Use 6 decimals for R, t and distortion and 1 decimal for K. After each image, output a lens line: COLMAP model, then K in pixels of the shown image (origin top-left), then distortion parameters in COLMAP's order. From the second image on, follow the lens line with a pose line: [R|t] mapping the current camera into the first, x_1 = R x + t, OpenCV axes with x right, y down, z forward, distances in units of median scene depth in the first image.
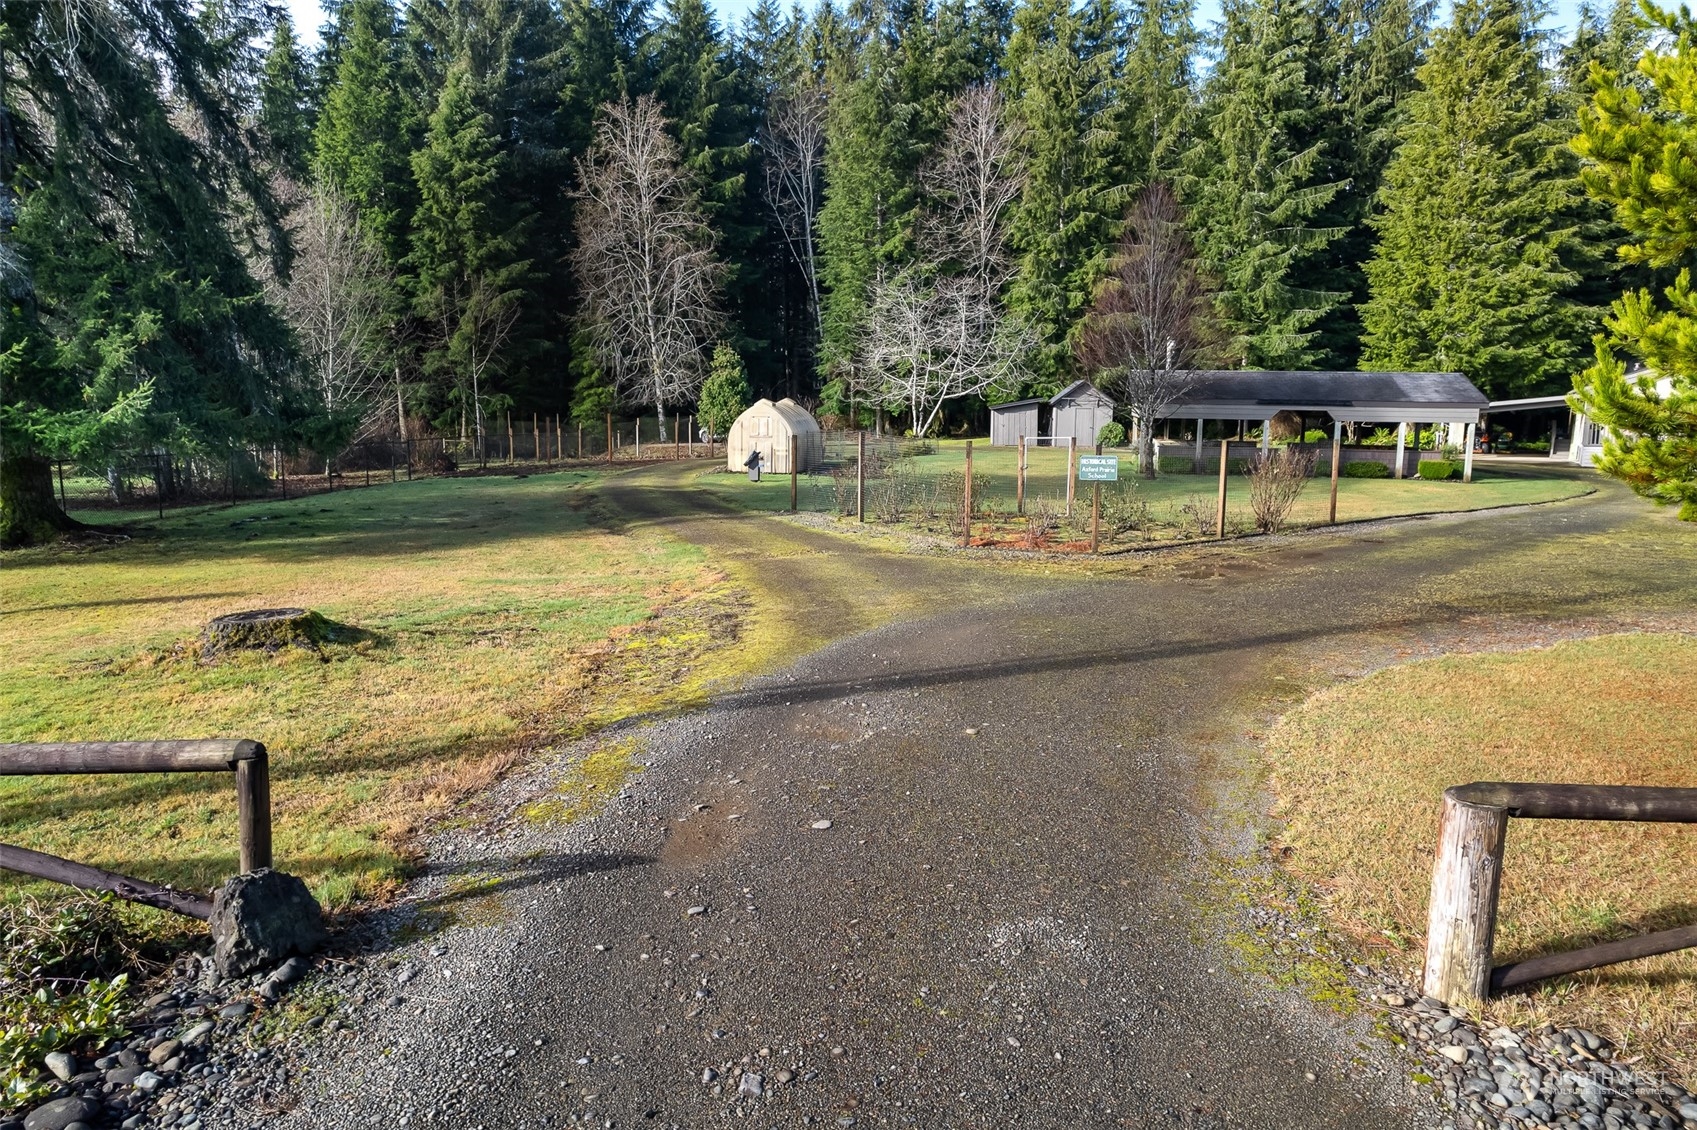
lens RADIAL K [[1126.0, 0, 848.9], [0, 1126.0, 524.0], [0, 0, 1]] dist [0.000260, 0.055895]
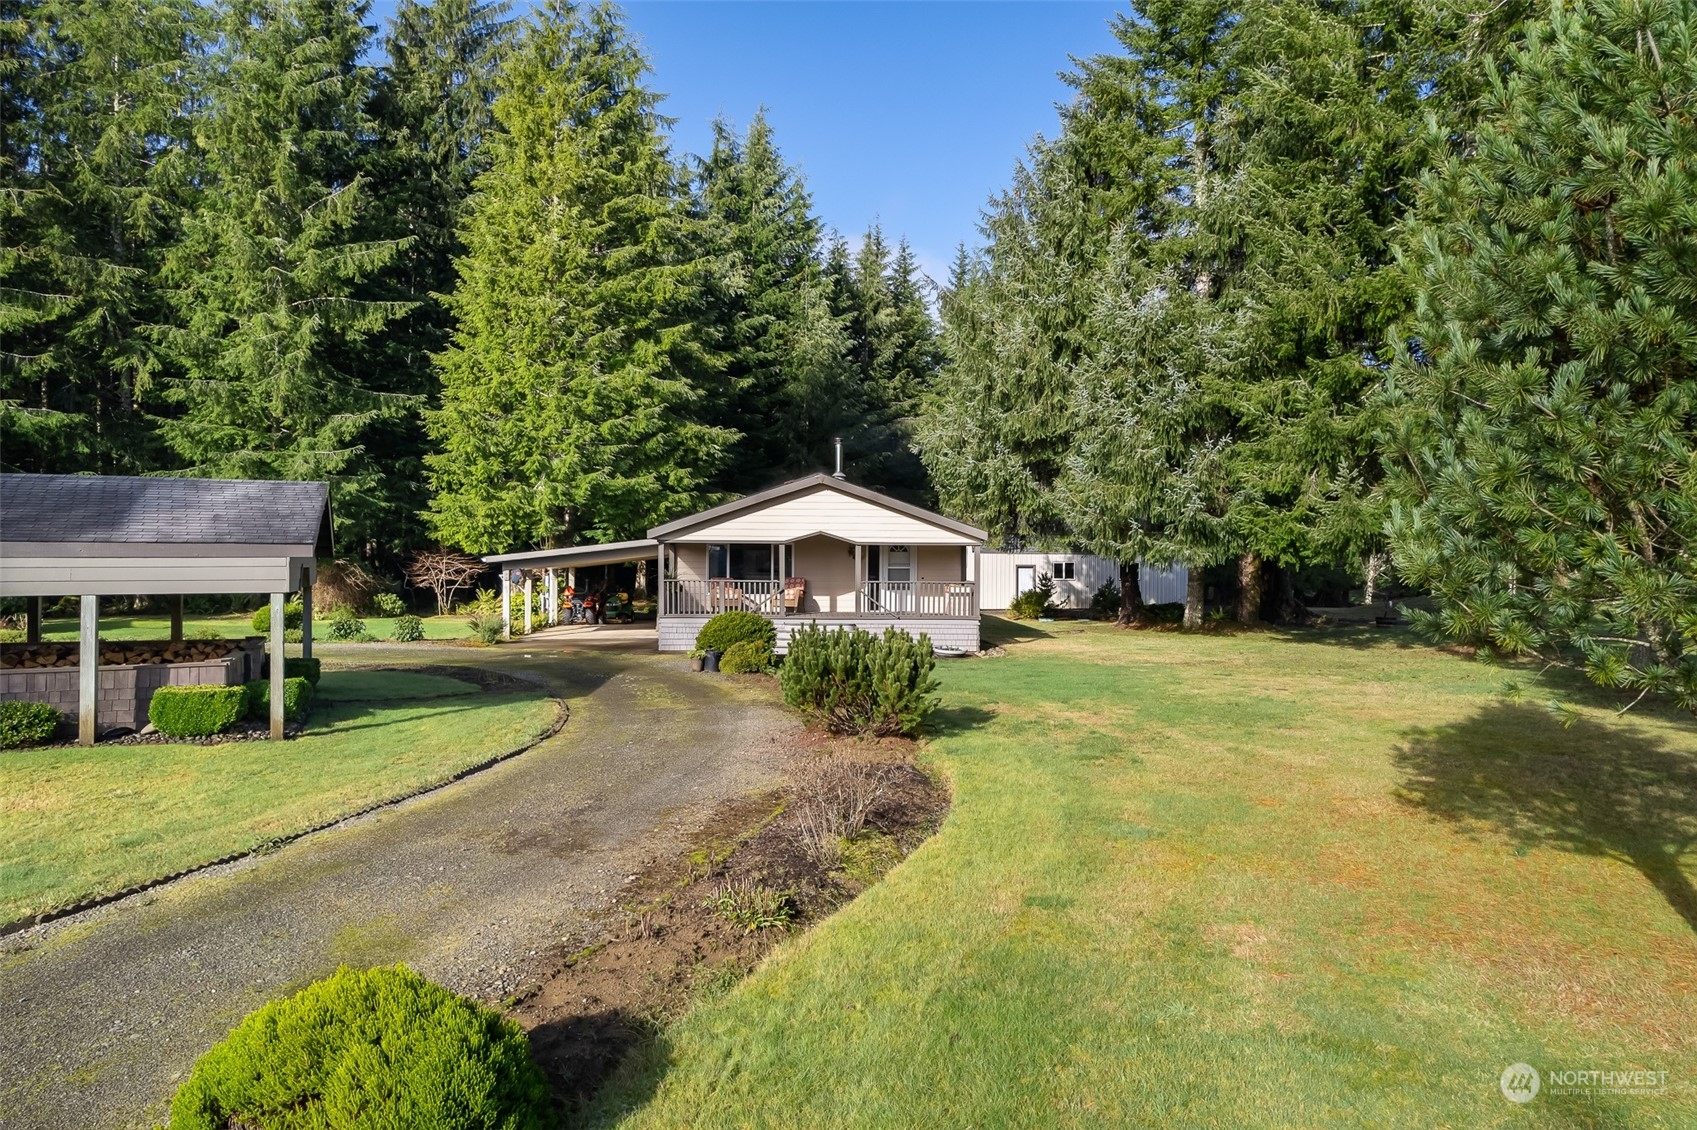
lens RADIAL K [[1126.0, 0, 848.9], [0, 1126.0, 524.0], [0, 0, 1]] dist [0.000260, 0.055895]
pose [[0.832436, 0.002185, 0.554116, 0.303542], [0.077235, 0.989773, -0.119930, -0.027394], [-0.548712, 0.142632, 0.823755, 0.329291]]
